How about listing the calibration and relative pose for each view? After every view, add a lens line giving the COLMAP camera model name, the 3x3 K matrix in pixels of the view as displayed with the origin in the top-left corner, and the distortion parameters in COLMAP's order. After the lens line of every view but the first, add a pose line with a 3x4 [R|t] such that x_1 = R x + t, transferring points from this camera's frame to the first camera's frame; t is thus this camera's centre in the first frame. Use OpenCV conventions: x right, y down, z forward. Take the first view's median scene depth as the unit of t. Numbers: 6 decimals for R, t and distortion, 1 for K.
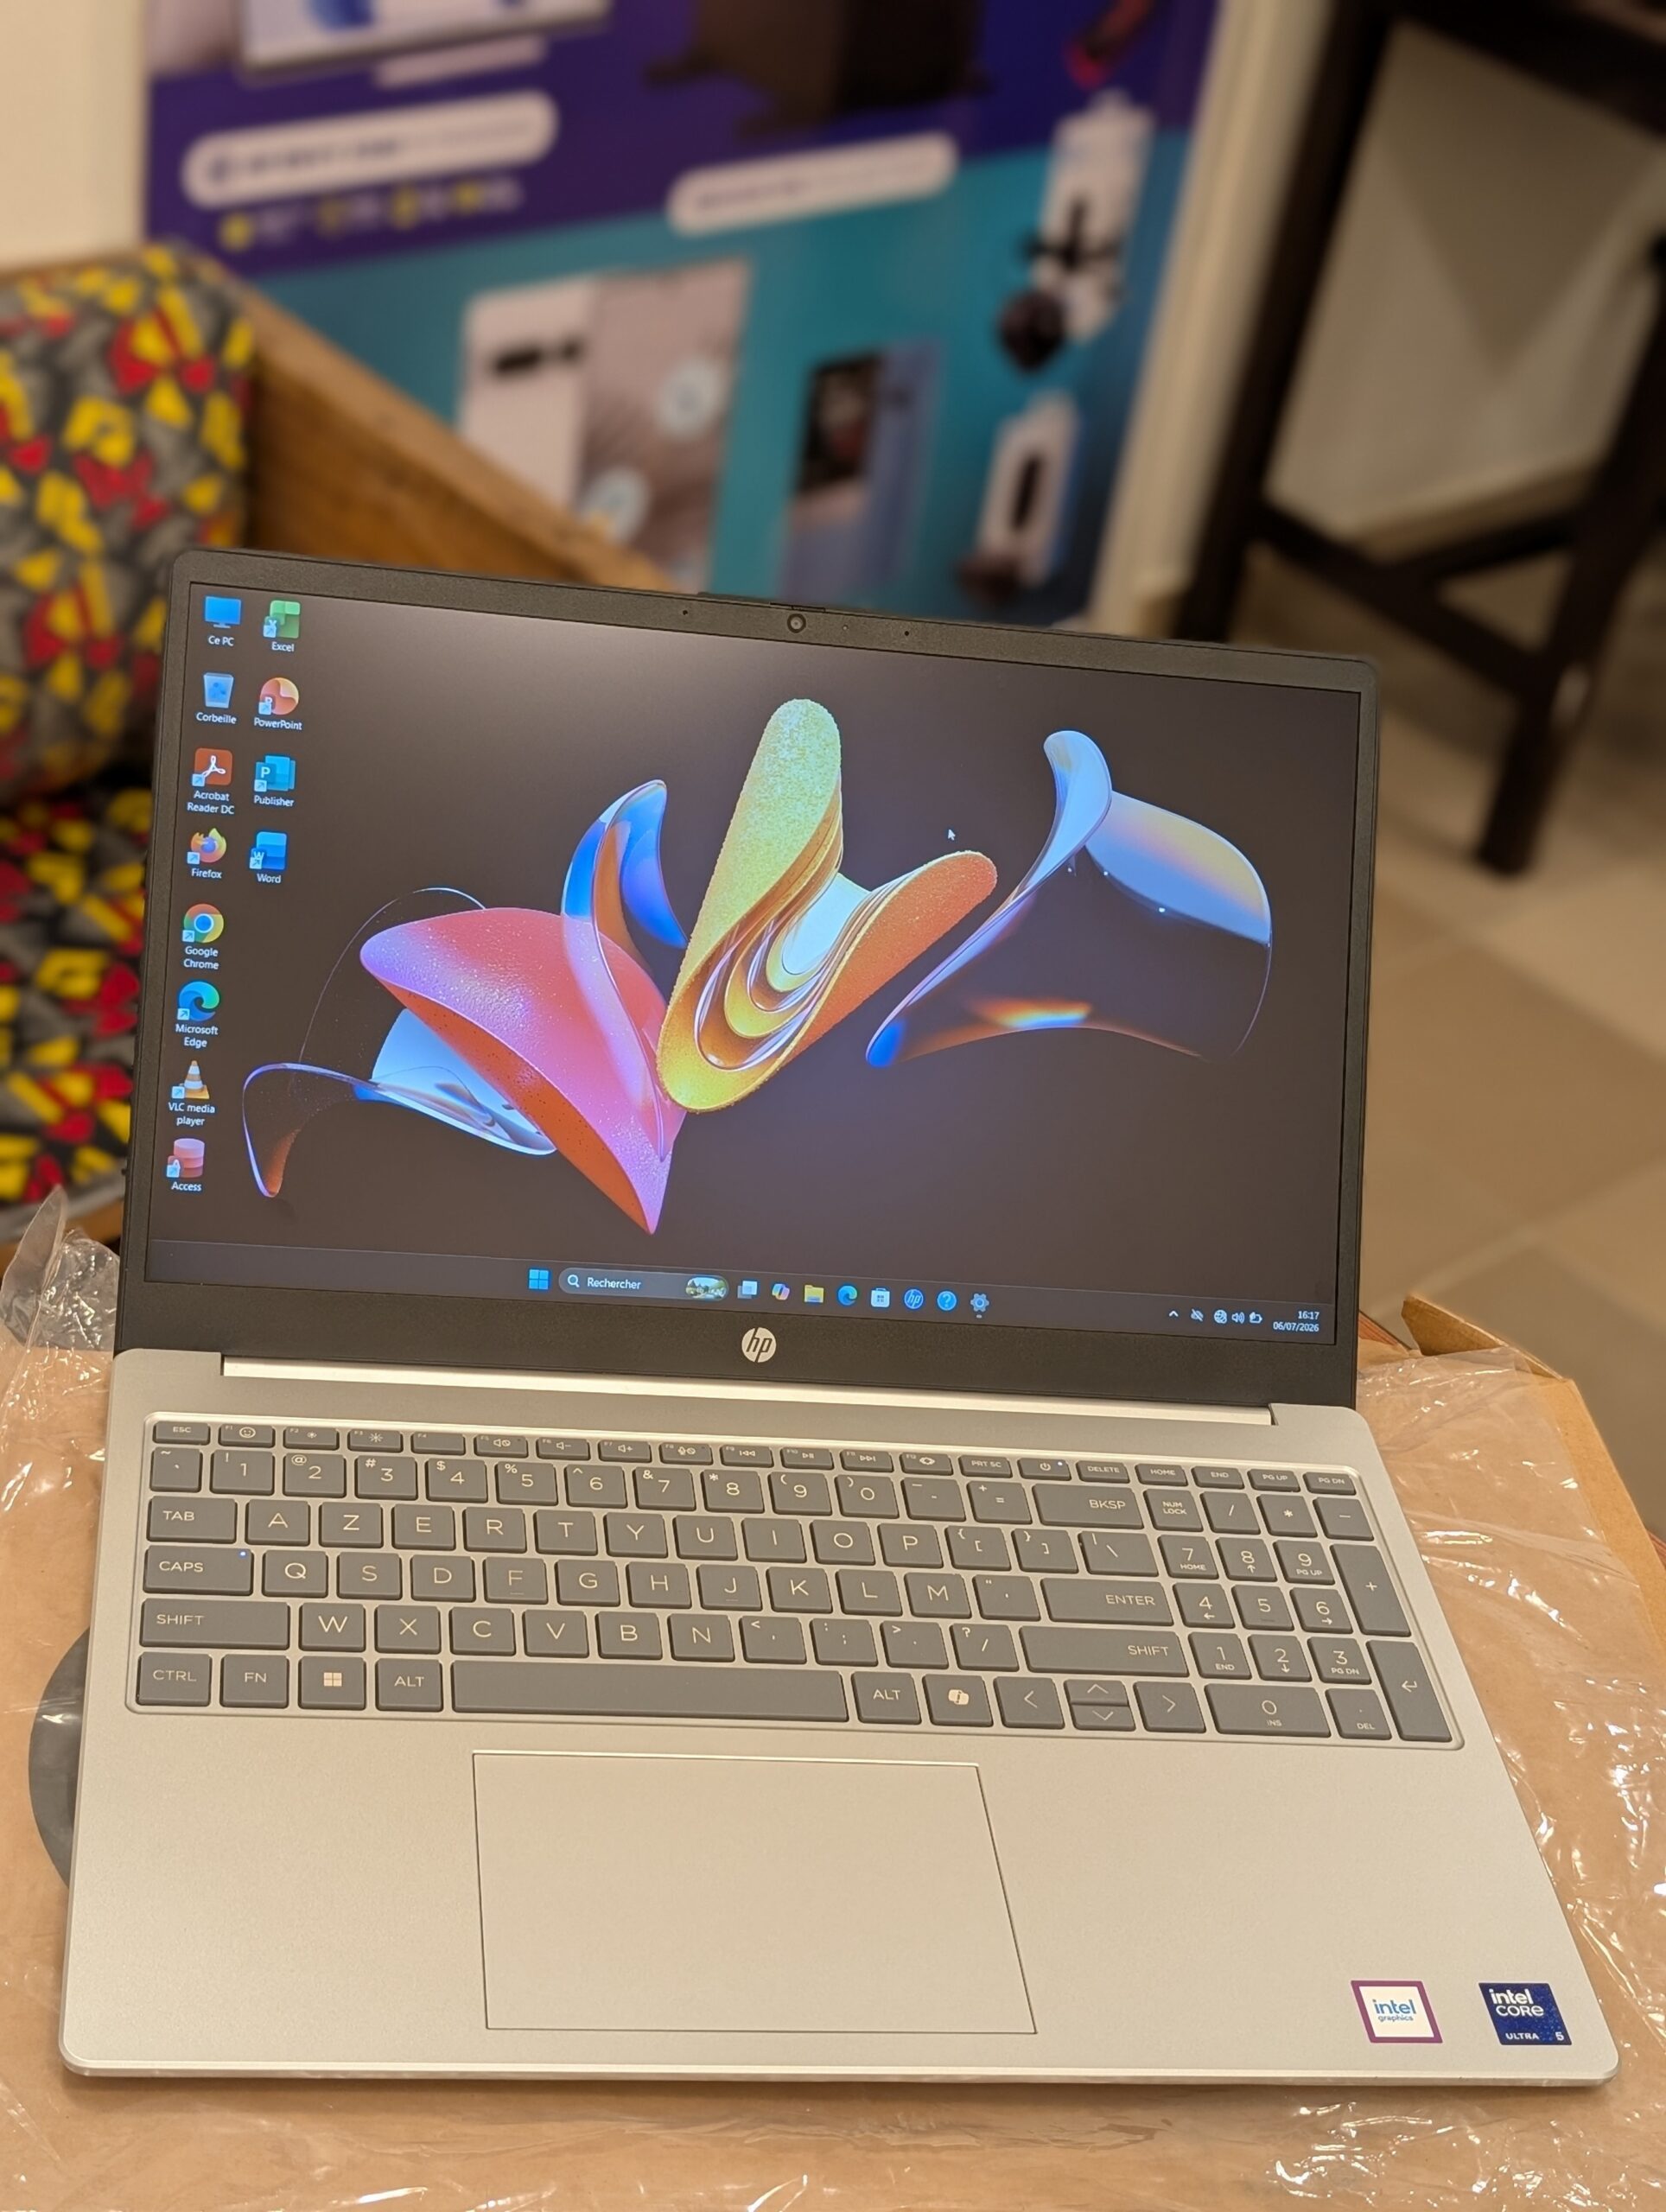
lens RADIAL K [[3080.5, 0, 745.8], [0, 3080.5, 1103.5], [0, 0, 1]] dist [0.235978, -1.001091]
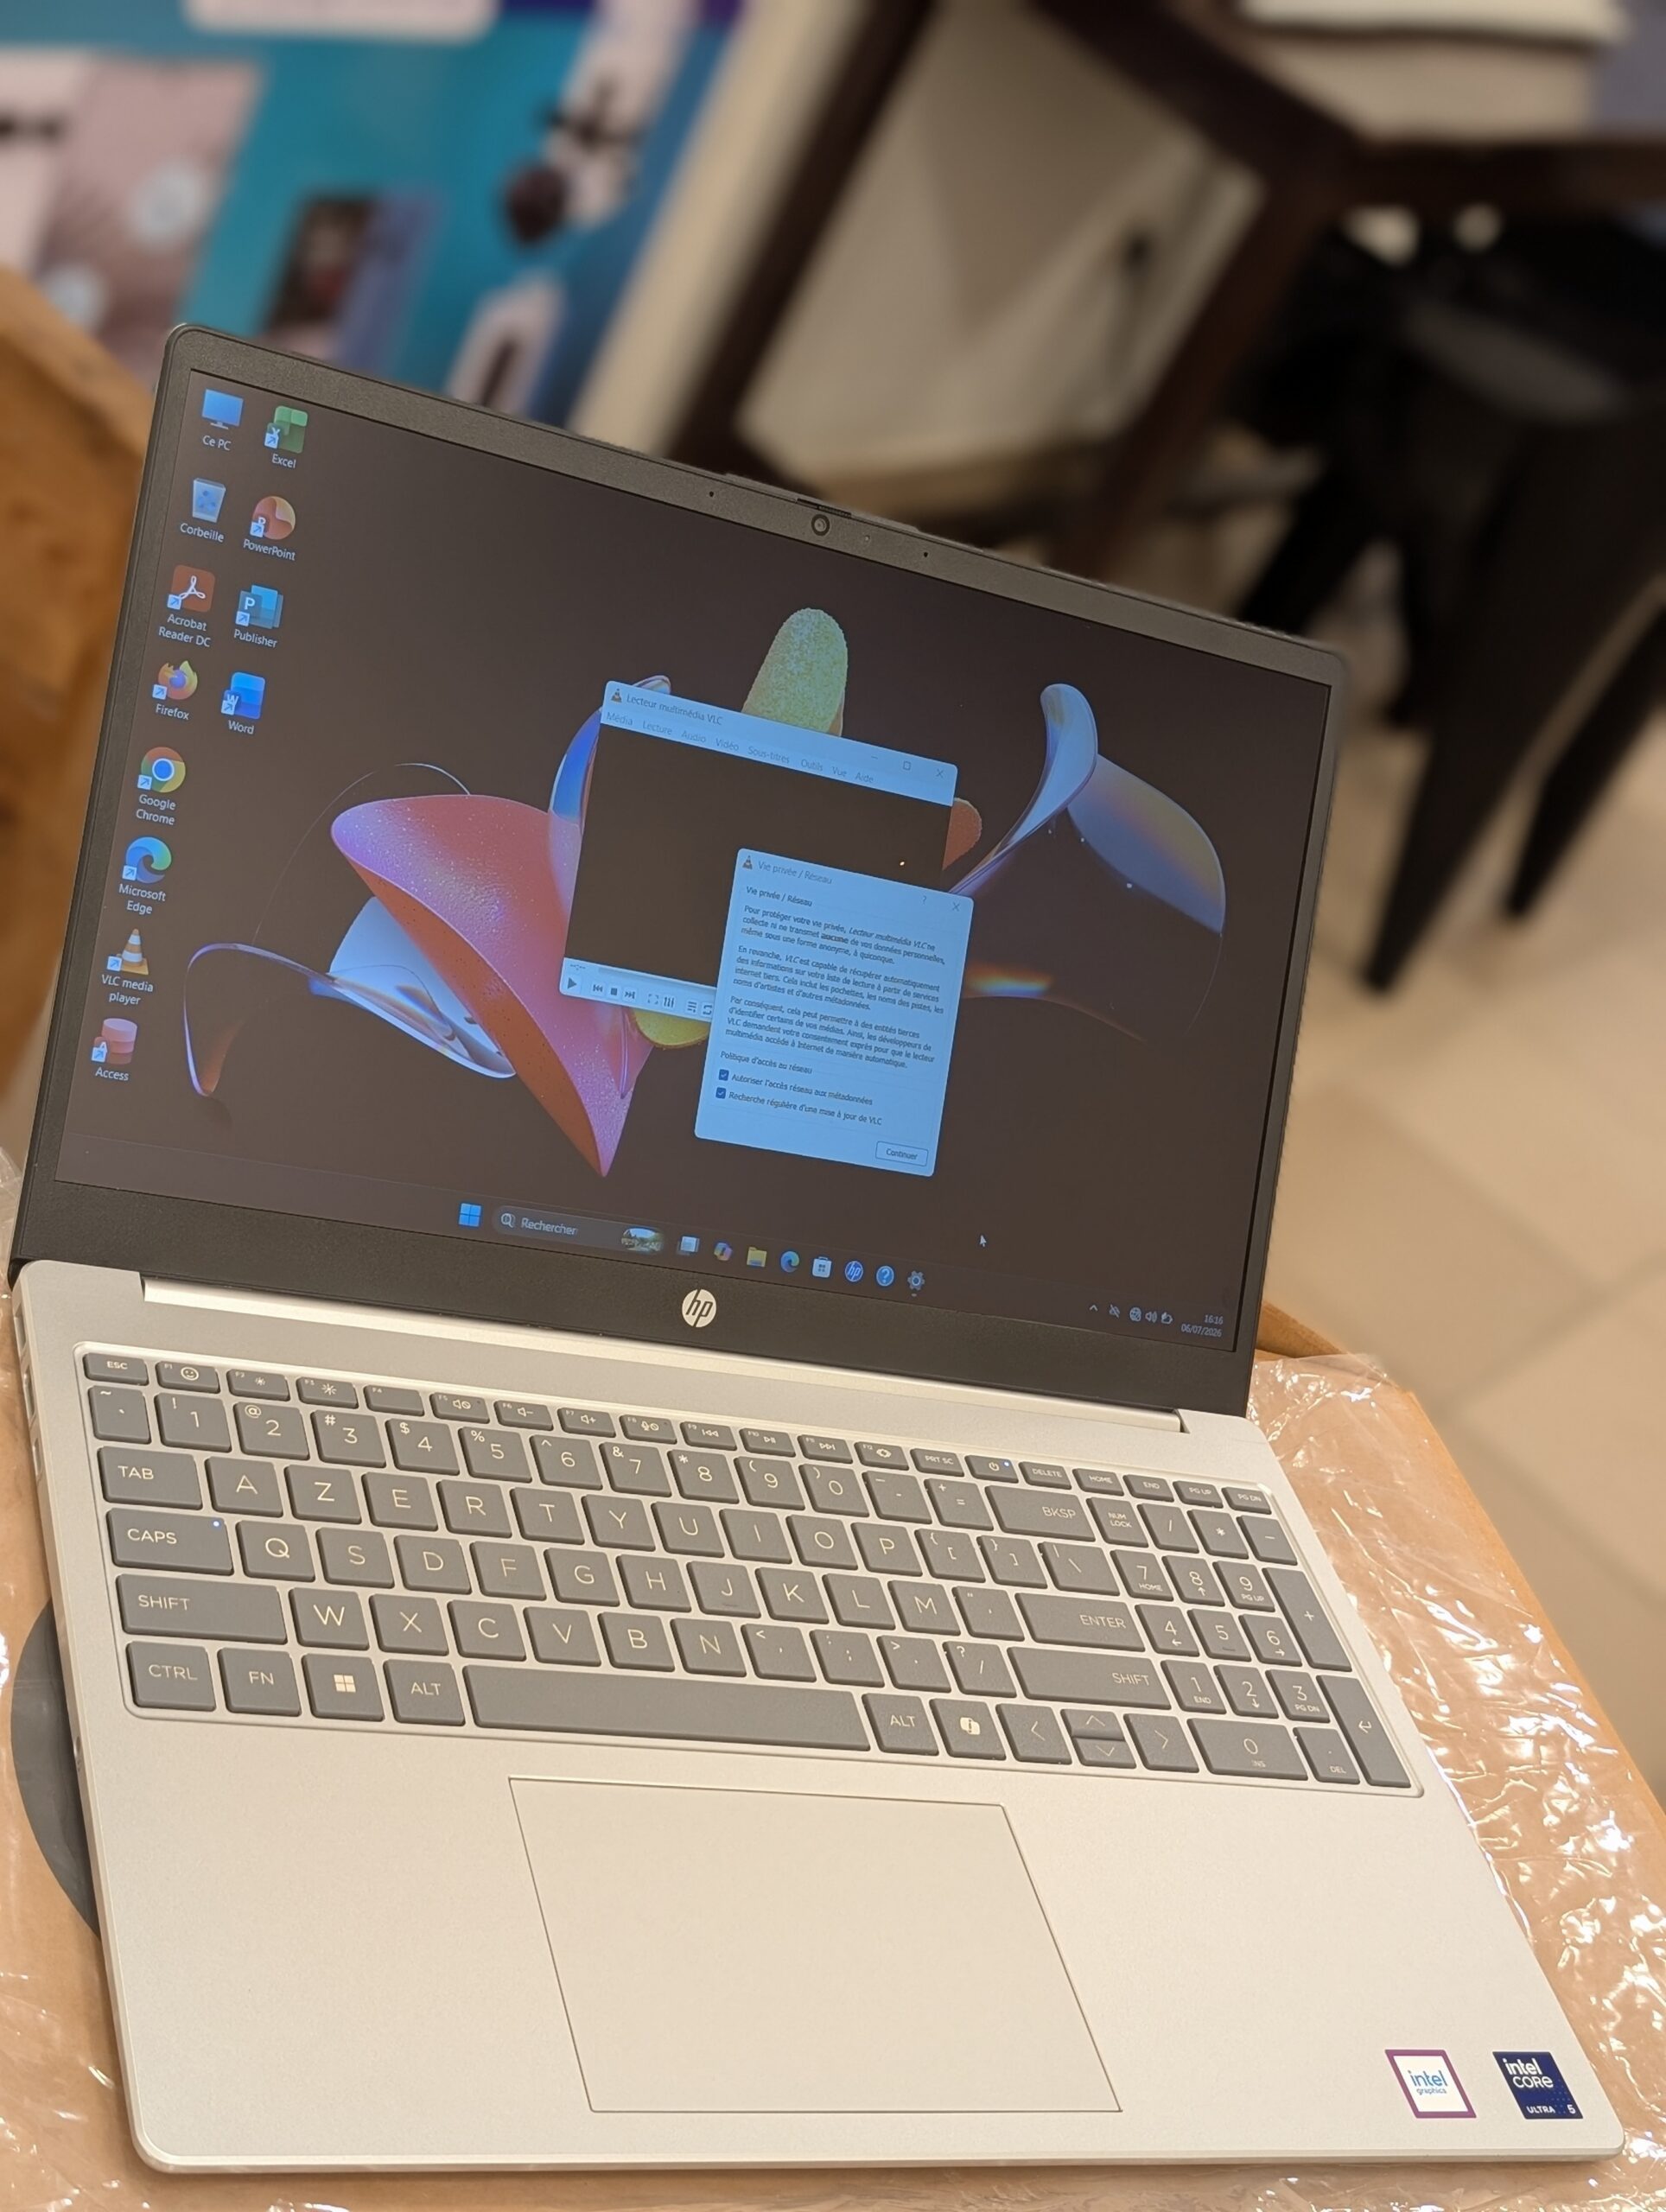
lens RADIAL K [[3039.4, 0, 802.7], [0, 3039.4, 1073.5], [0, 0, 1]] dist [0.154393, -0.688345]
pose [[0.948838, 0.109847, 0.296041, -0.248325], [-0.124566, 0.991719, 0.031265, -0.023420], [-0.290155, -0.066542, 0.954663, 0.137851]]
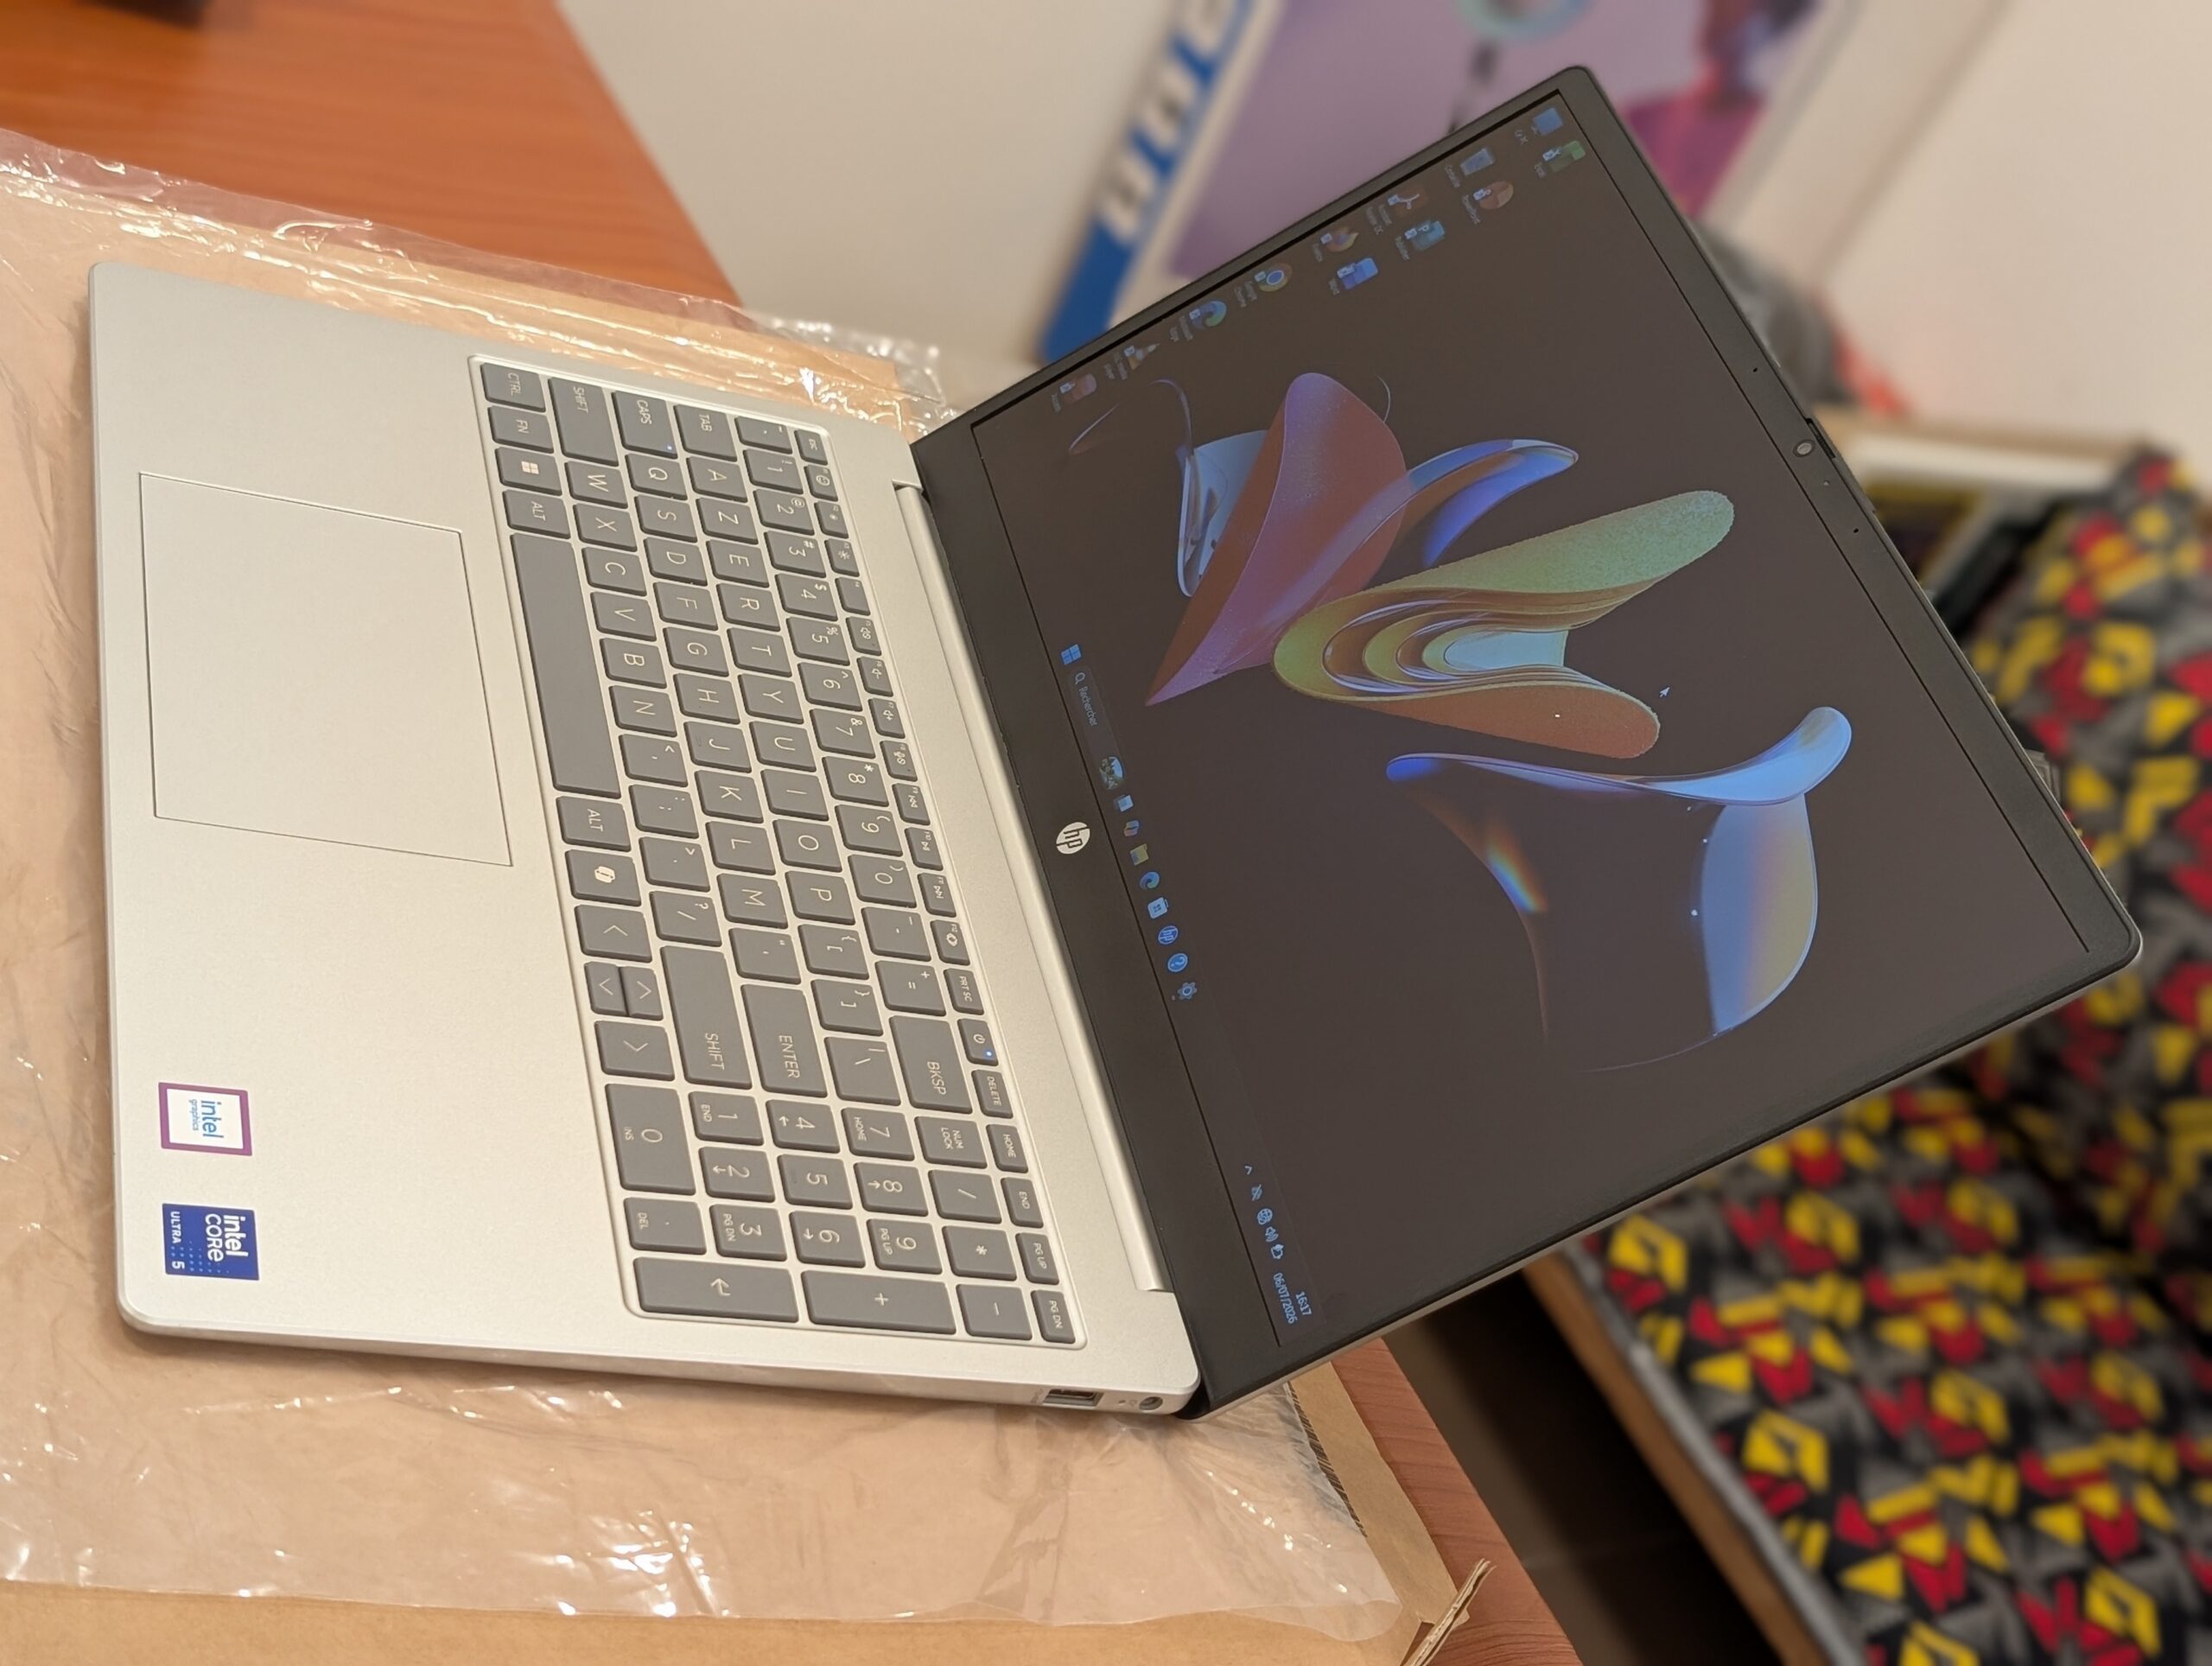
lens RADIAL K [[3215.2, 0, 1105.6], [0, 3215.2, 896.2], [0, 0, 1]] dist [0.239009, -0.914362]
pose [[0.183348, 0.553312, -0.812545, 0.817147], [-0.822656, 0.538854, 0.181310, -0.096845], [0.538164, 0.635202, 0.553983, 0.498500]]
